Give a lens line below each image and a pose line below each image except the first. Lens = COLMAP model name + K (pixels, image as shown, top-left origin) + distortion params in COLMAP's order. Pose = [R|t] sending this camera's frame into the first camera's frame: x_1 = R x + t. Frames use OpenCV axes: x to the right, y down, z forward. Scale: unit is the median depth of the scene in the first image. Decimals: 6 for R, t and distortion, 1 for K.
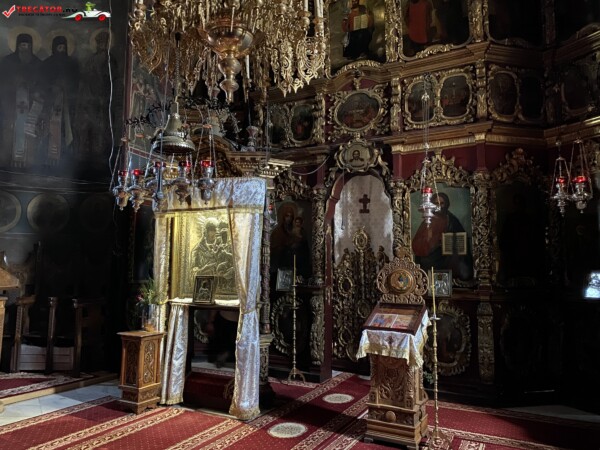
lens RADIAL K [[458.8, 0, 297.6], [0, 458.8, 220.3], [0, 0, 1]] dist [0.058347, -0.014959]
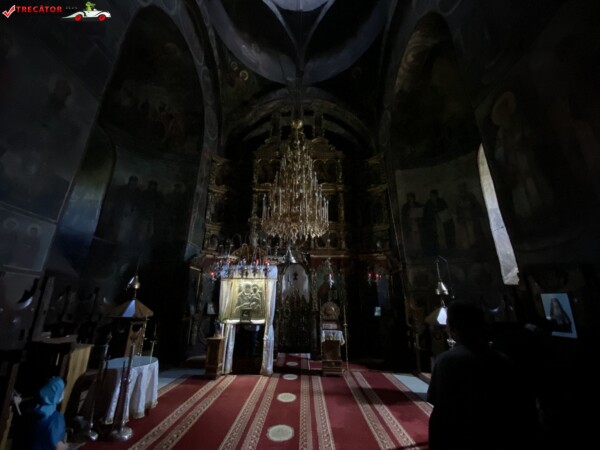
lens RADIAL K [[241.6, 0, 300.3], [0, 241.6, 221.1], [0, 0, 1]] dist [0.000025, -0.008438]
pose [[0.889130, 0.144482, 0.434249, -0.530719], [-0.054334, 0.975473, -0.213307, -0.058907], [-0.454418, 0.166063, 0.875173, -0.209385]]
